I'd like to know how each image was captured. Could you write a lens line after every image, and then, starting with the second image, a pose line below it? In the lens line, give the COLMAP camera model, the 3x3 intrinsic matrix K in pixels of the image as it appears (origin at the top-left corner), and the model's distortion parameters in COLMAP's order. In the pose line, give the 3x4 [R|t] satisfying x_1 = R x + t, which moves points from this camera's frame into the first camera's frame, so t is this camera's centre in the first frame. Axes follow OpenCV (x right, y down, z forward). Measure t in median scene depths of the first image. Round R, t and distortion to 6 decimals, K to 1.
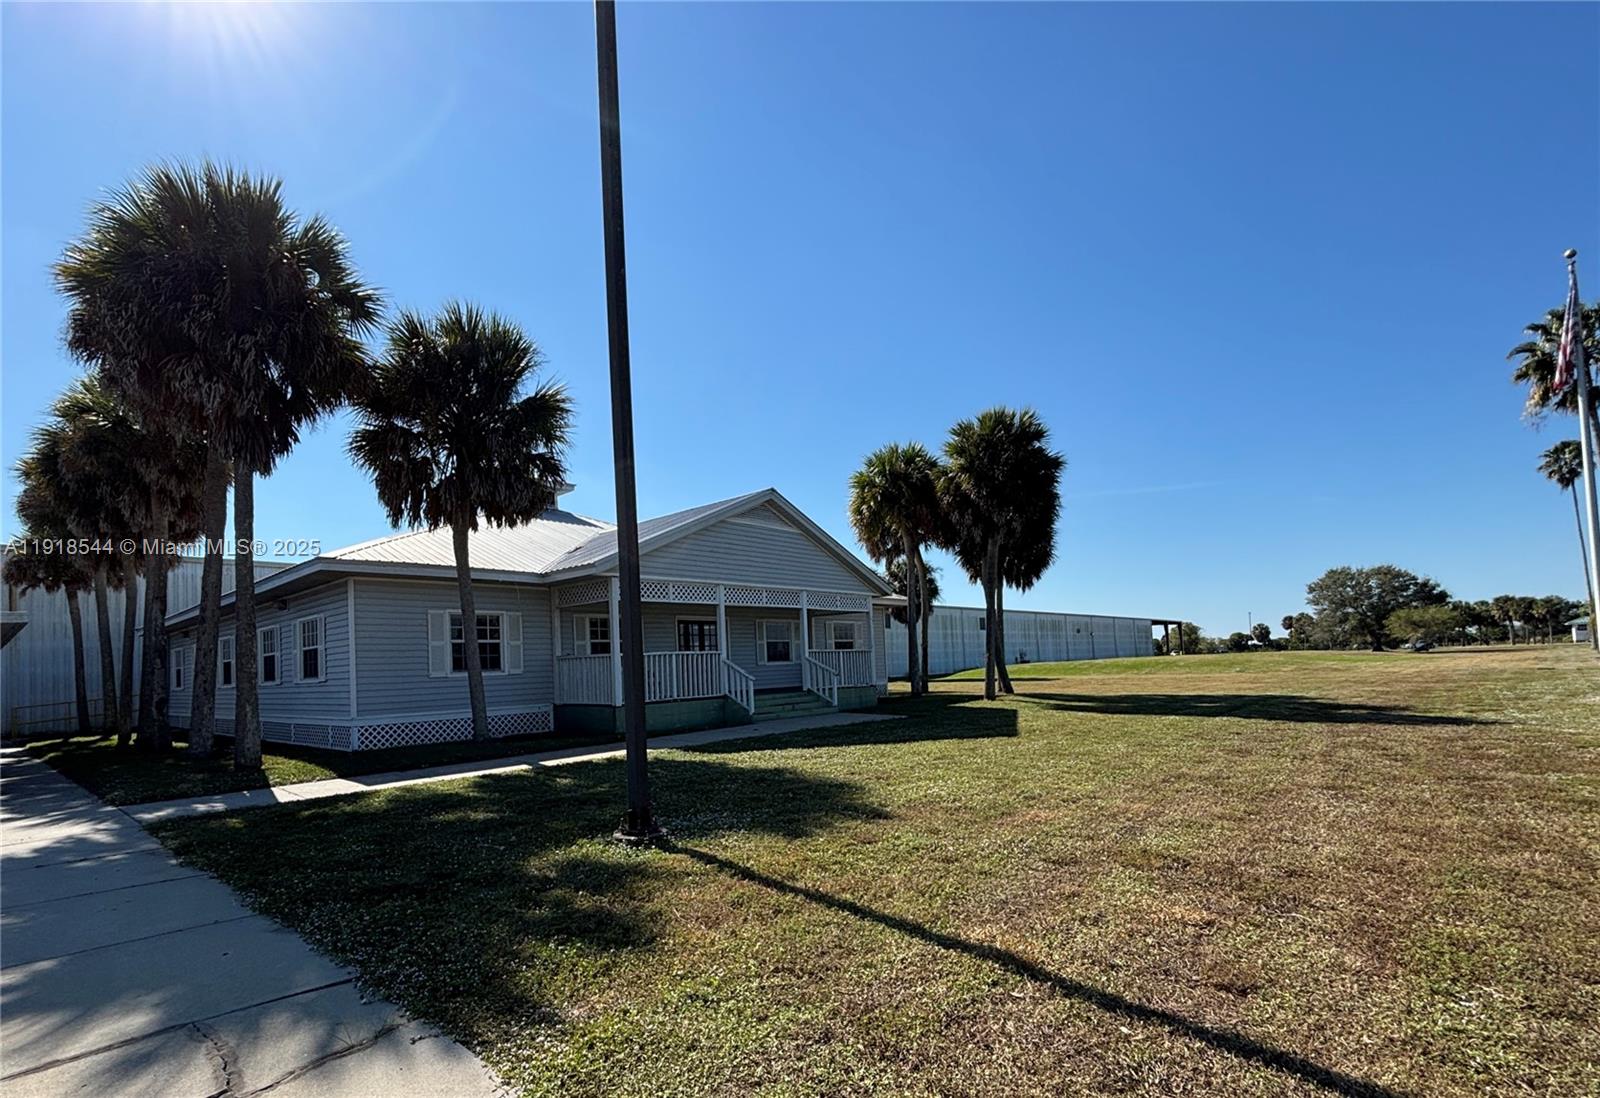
lens RADIAL K [[754.2, 0, 763.5], [0, 754.2, 631.4], [0, 0, 1]] dist [-0.002000, 0.000397]
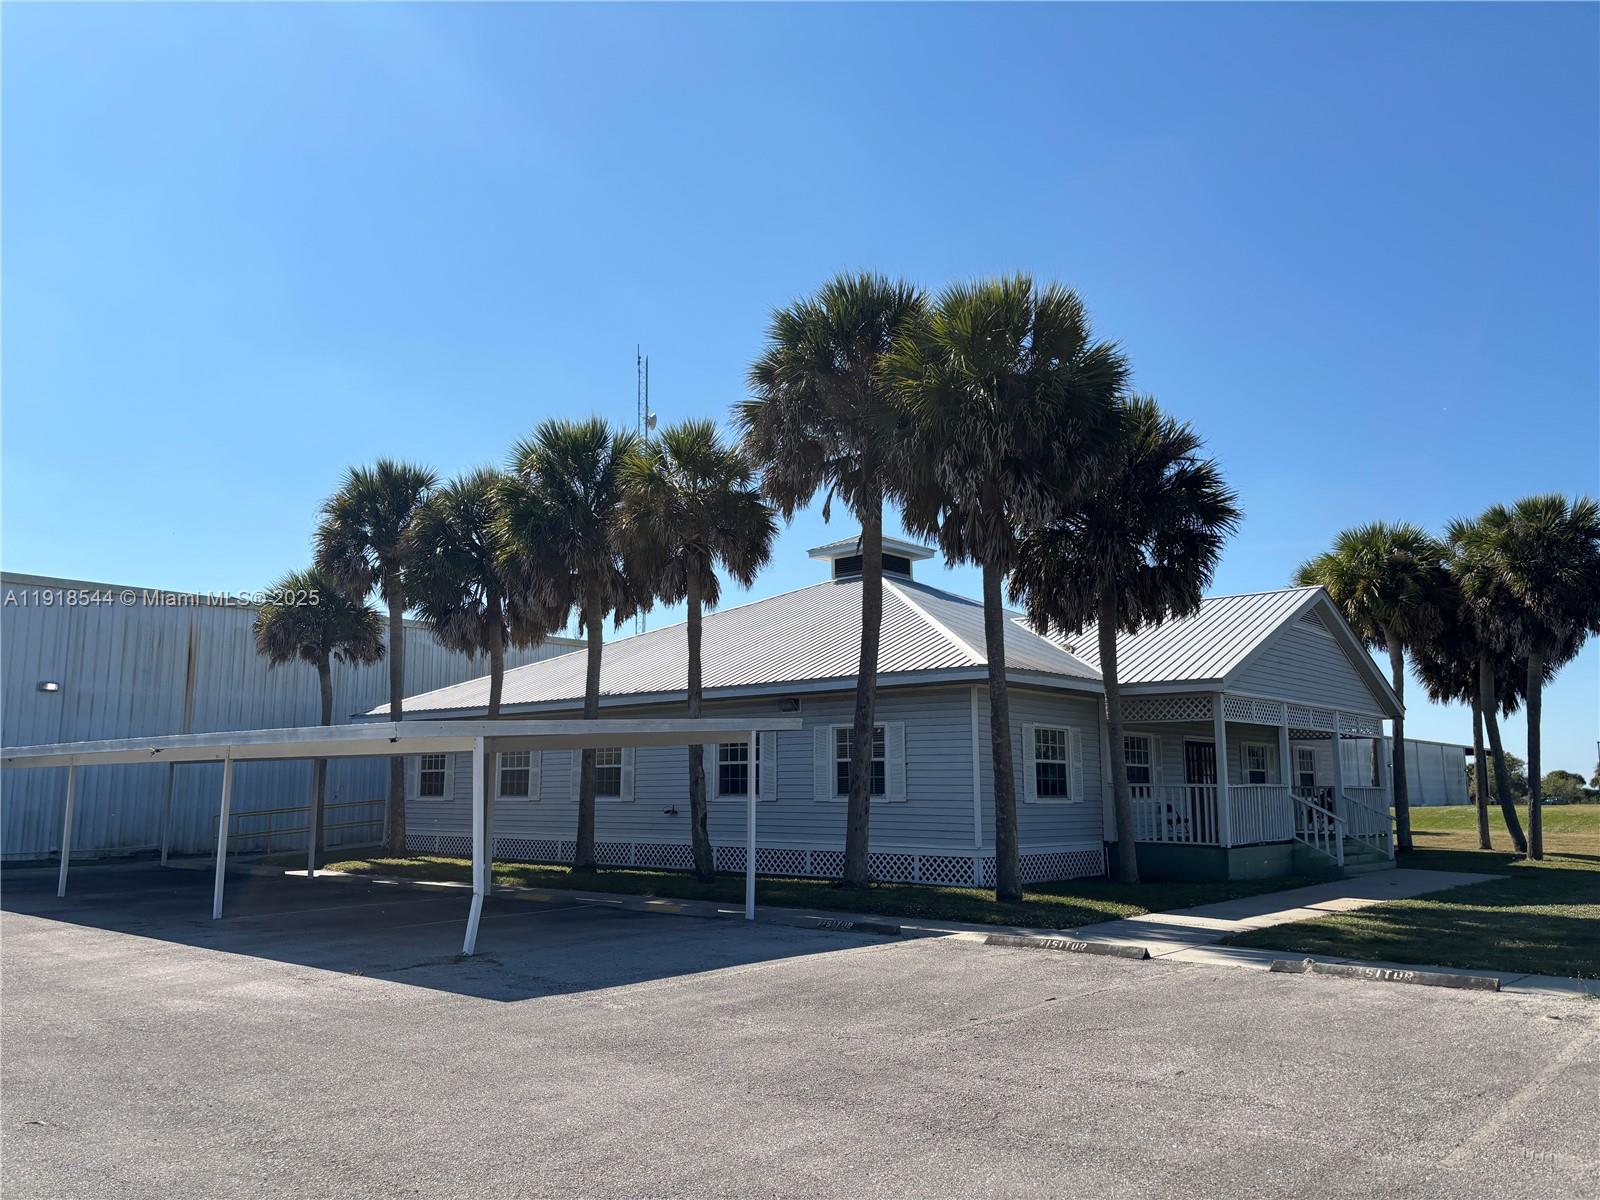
lens RADIAL K [[1201.0, 0, 798.1], [0, 1201.0, 635.0], [0, 0, 1]] dist [0.060822, -0.071917]
pose [[0.997860, 0.050074, 0.042047, -0.357436], [-0.046578, 0.995676, -0.080371, -0.002964], [-0.045890, 0.078240, 0.995878, -0.161435]]
